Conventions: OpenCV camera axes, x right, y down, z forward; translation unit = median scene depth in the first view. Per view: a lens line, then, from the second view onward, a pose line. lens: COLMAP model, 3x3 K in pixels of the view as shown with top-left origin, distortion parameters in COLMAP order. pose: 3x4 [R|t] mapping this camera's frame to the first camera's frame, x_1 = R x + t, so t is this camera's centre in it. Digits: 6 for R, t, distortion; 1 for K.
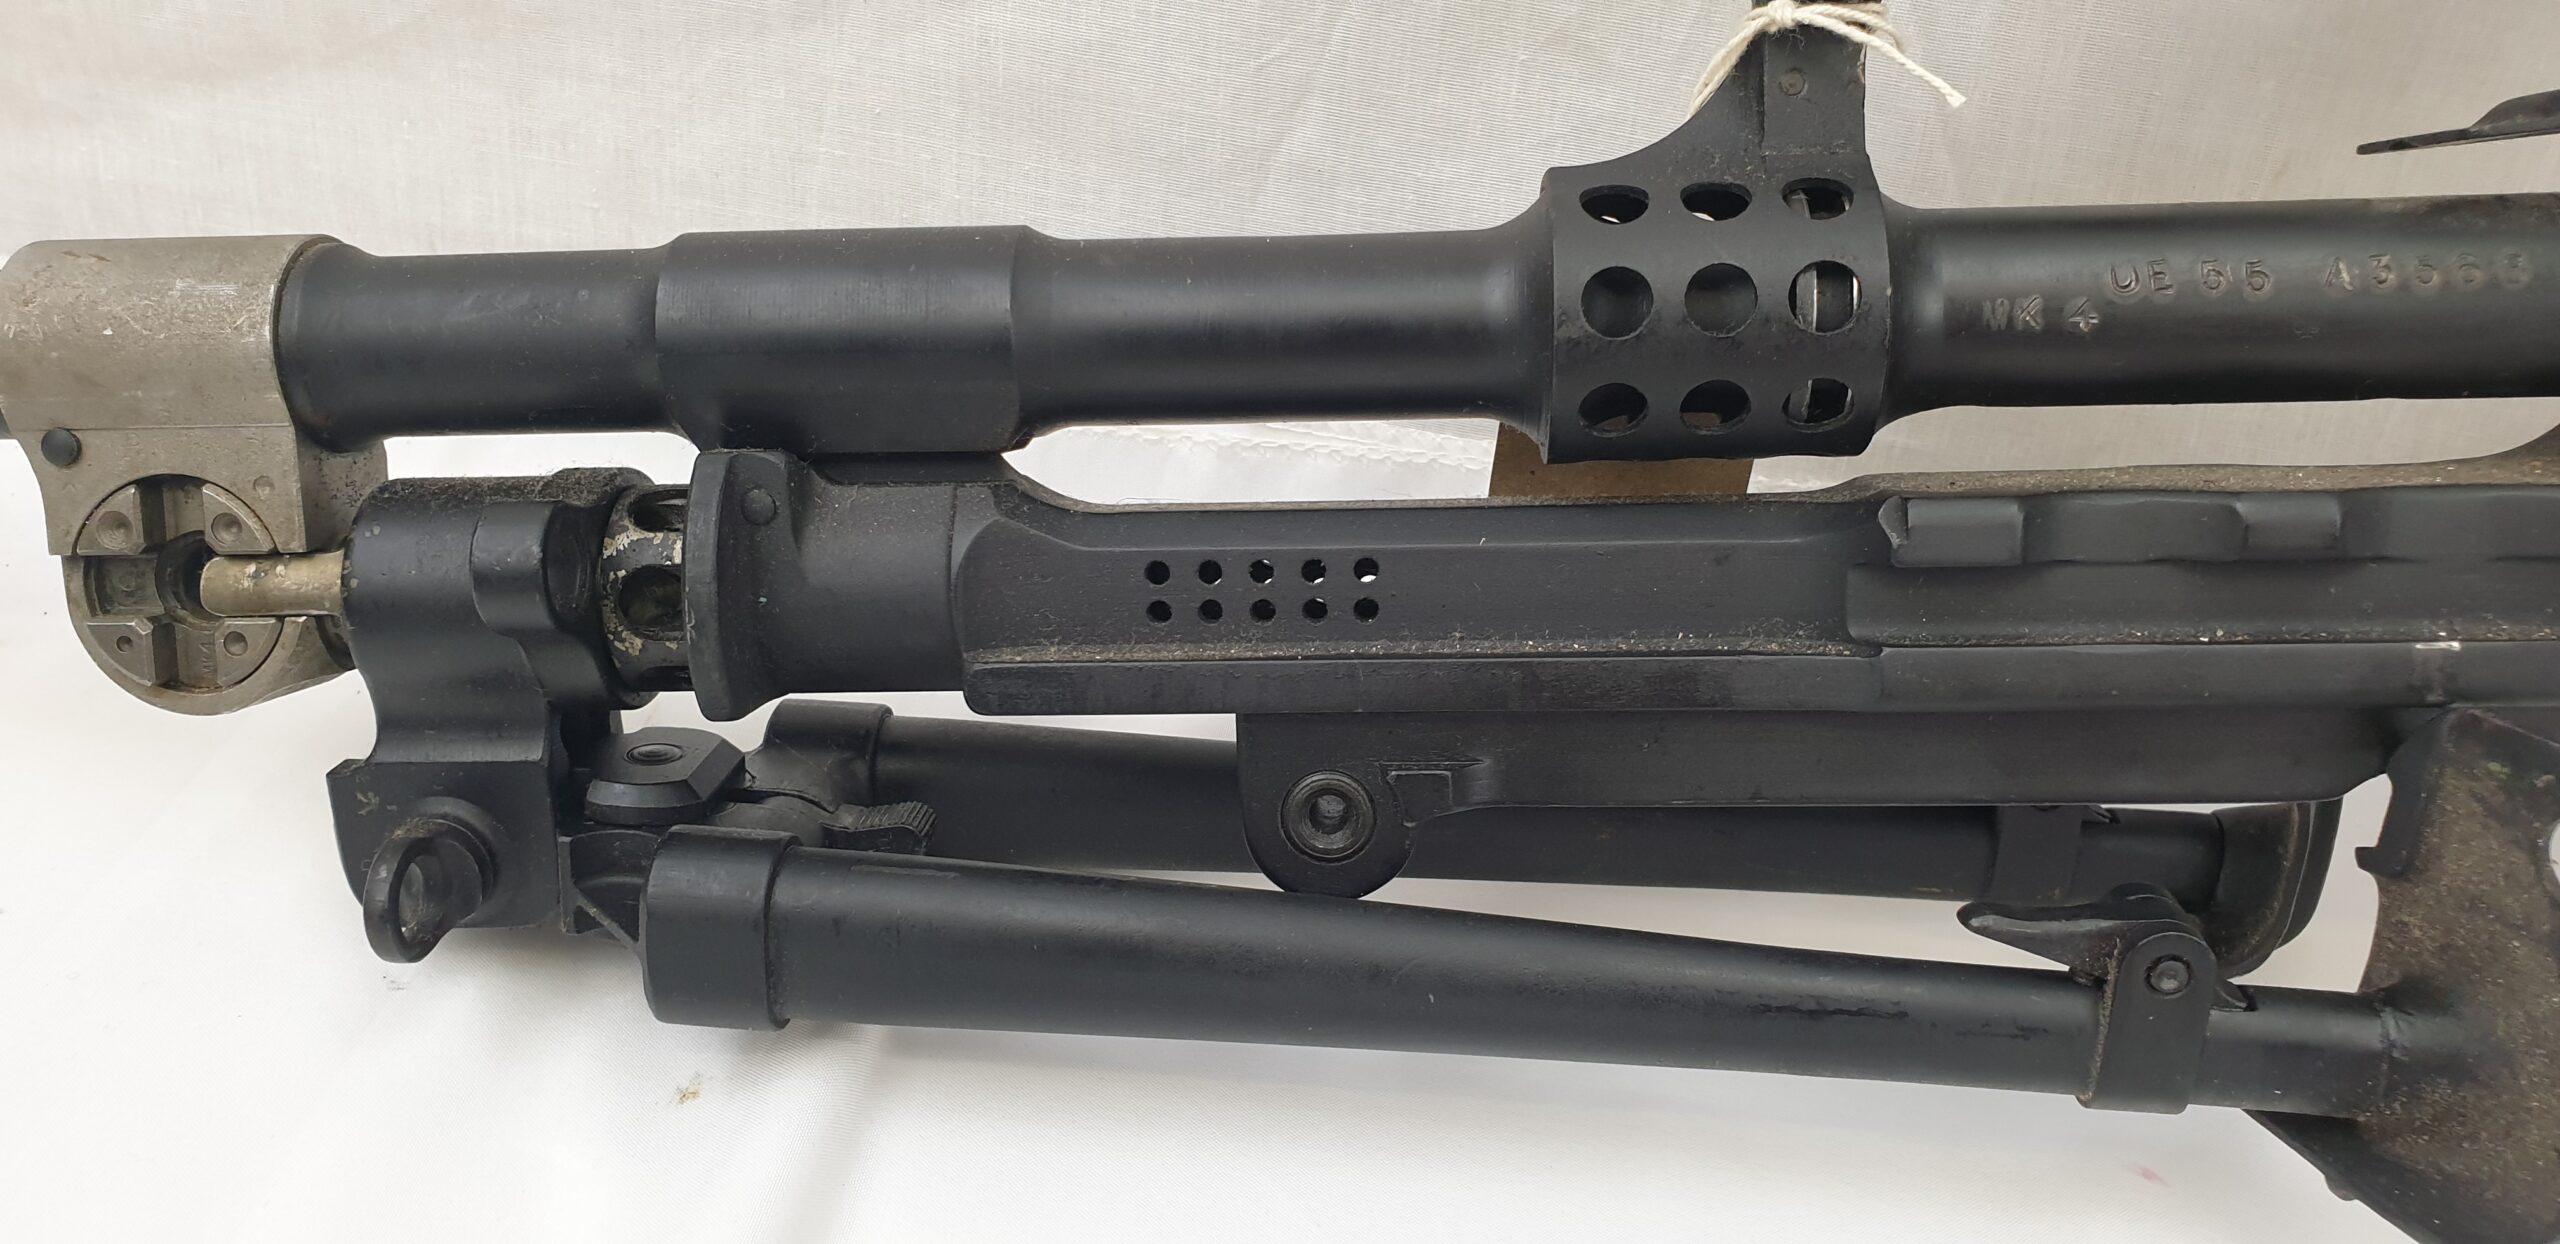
lens RADIAL K [[1990.2, 0, 1284.2], [0, 1990.2, 628.7], [0, 0, 1]] dist [0.011324, -0.015526]
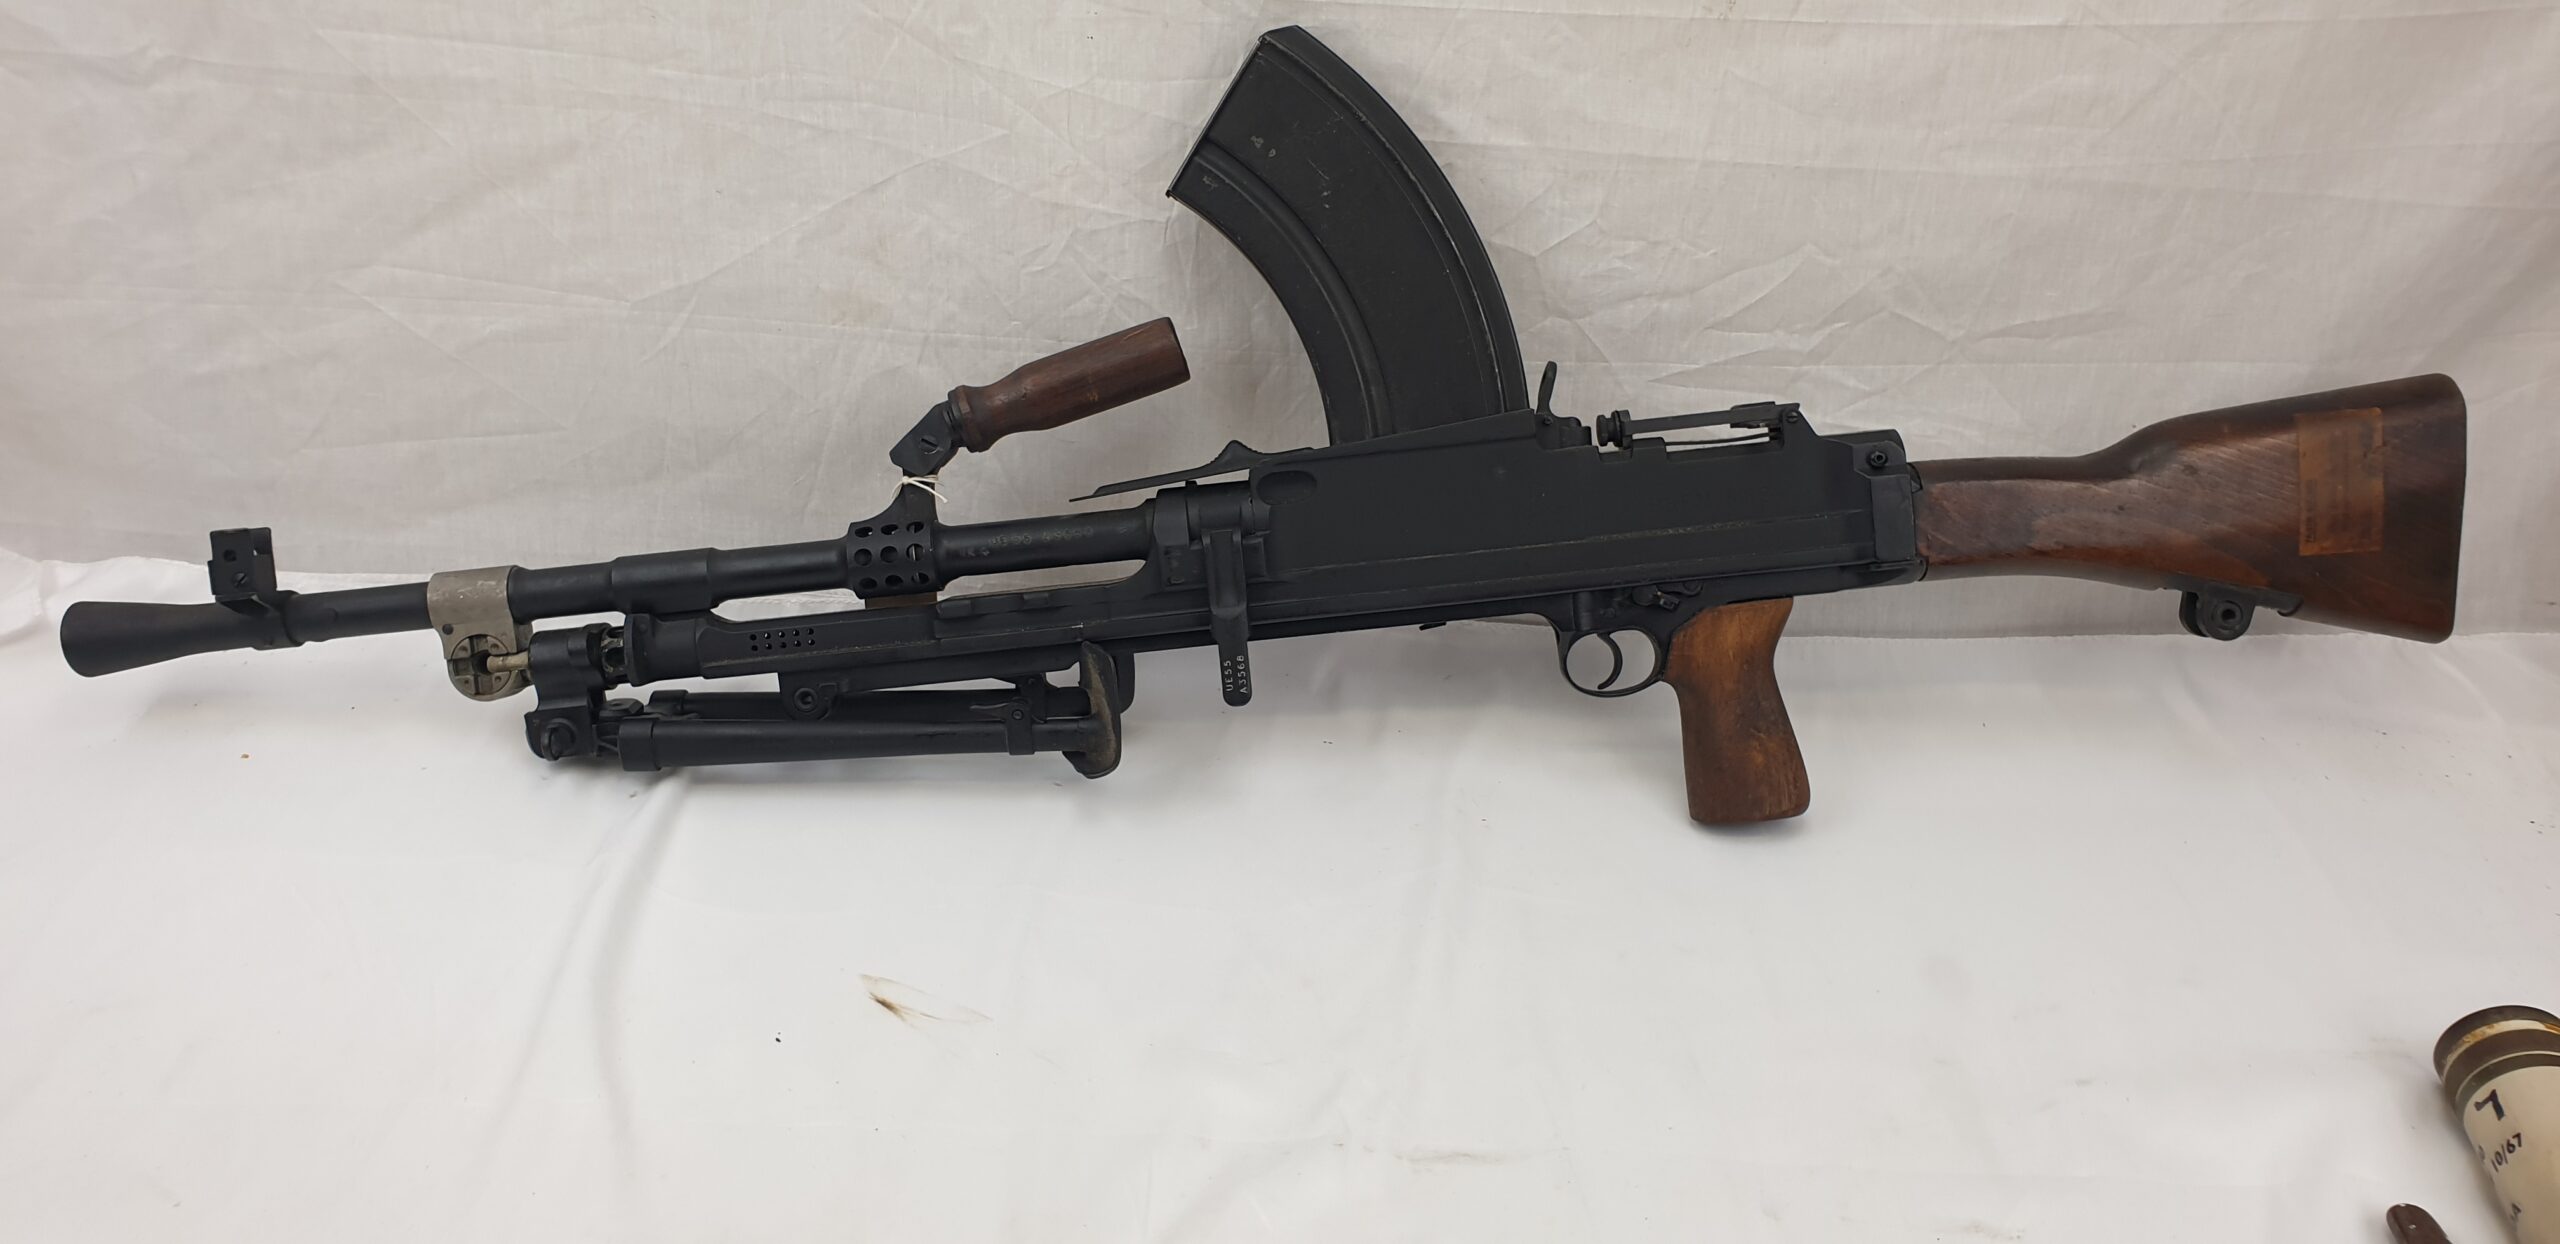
lens RADIAL K [[1990.2, 0, 1287.6], [0, 1990.2, 614.9], [0, 0, 1]] dist [0.011324, -0.015526]
pose [[0.995034, -0.083155, 0.054700, 0.713288], [0.087602, 0.992550, -0.084673, 0.324269], [-0.047252, 0.089045, 0.994906, -2.686829]]
